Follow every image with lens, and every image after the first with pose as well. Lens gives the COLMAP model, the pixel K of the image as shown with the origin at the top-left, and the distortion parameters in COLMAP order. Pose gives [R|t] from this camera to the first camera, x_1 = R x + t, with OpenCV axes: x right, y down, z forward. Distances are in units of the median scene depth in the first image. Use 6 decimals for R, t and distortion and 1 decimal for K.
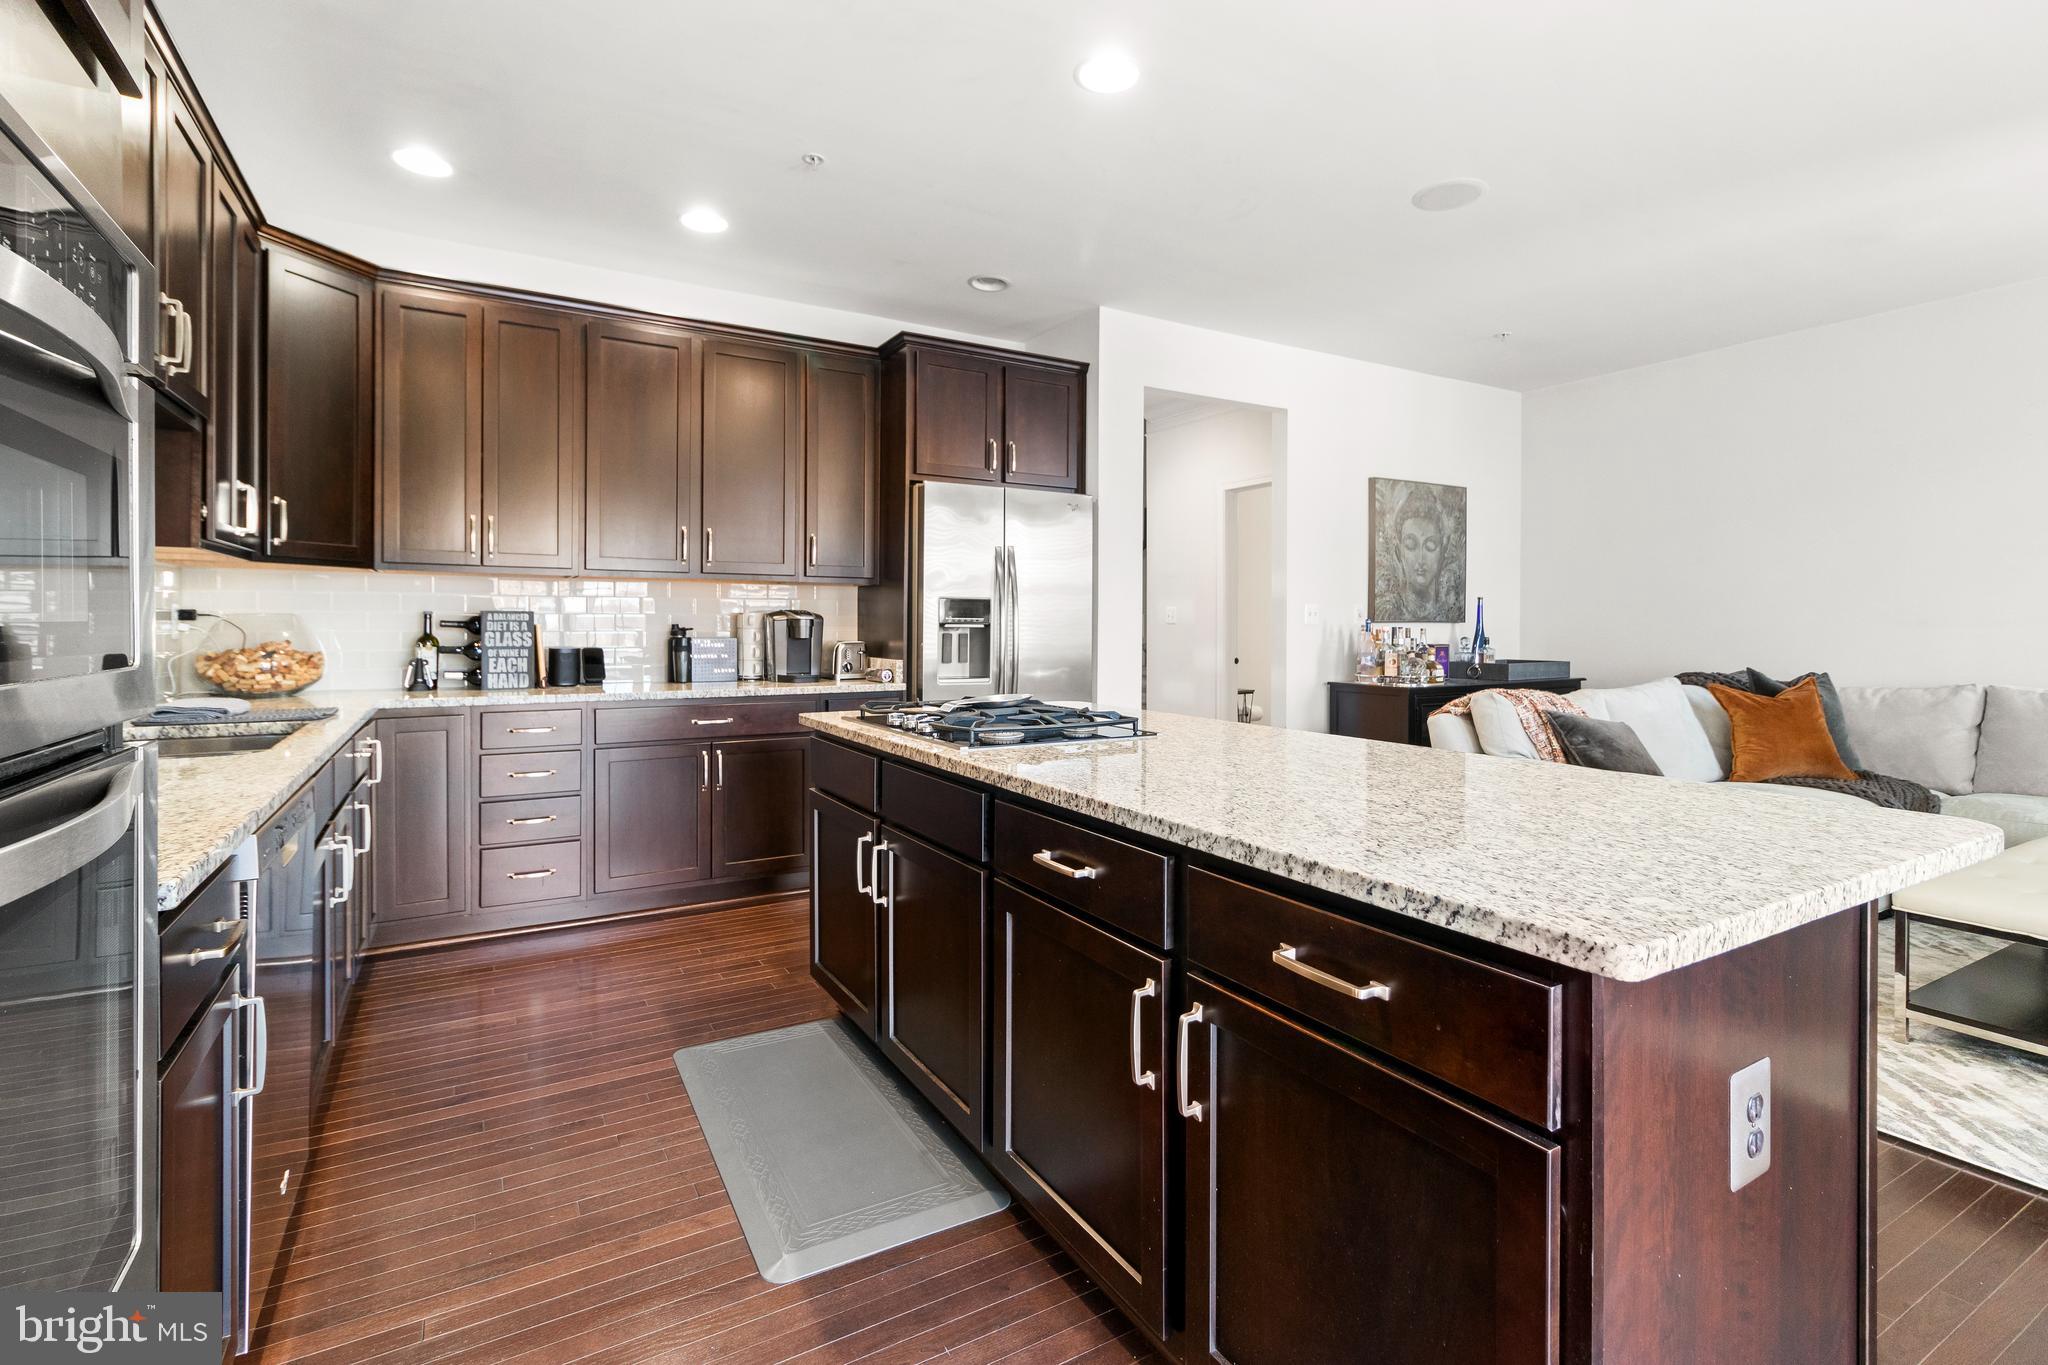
lens RADIAL K [[953.6, 0, 1033.2], [0, 953.6, 628.6], [0, 0, 1]] dist [0.000389, 0.000184]
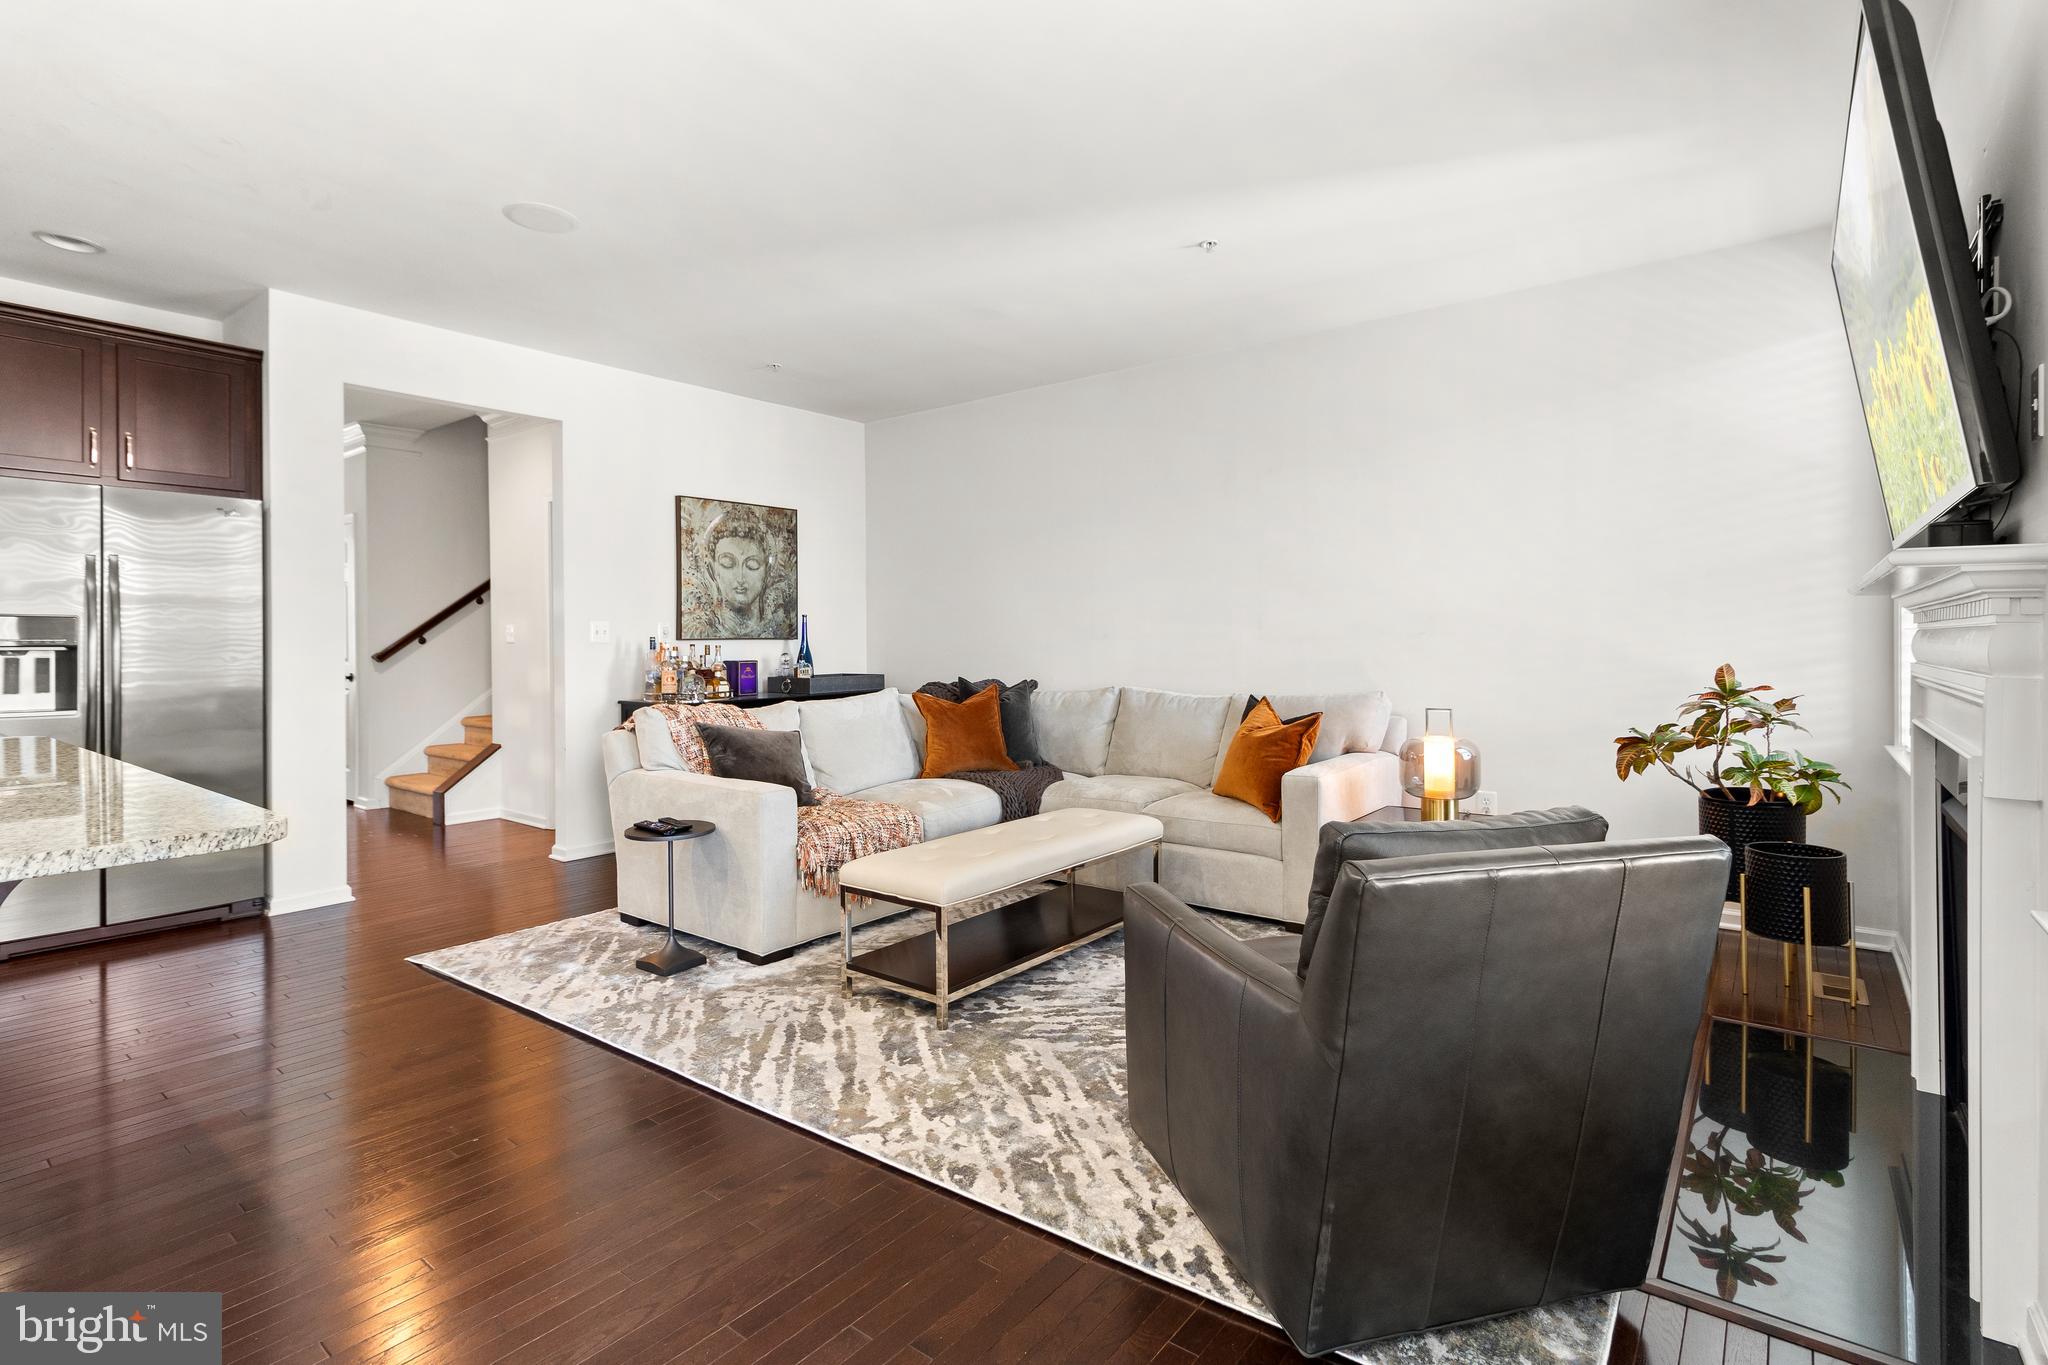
lens RADIAL K [[969.0, 0, 1047.6], [0, 969.0, 643.9], [0, 0, 1]] dist [-0.001148, 0.000909]
pose [[0.925814, -0.010093, 0.377845, 0.449803], [0.010900, 0.999941, 0.000005, 0.002550], [-0.377823, 0.004114, 0.925869, -0.123329]]
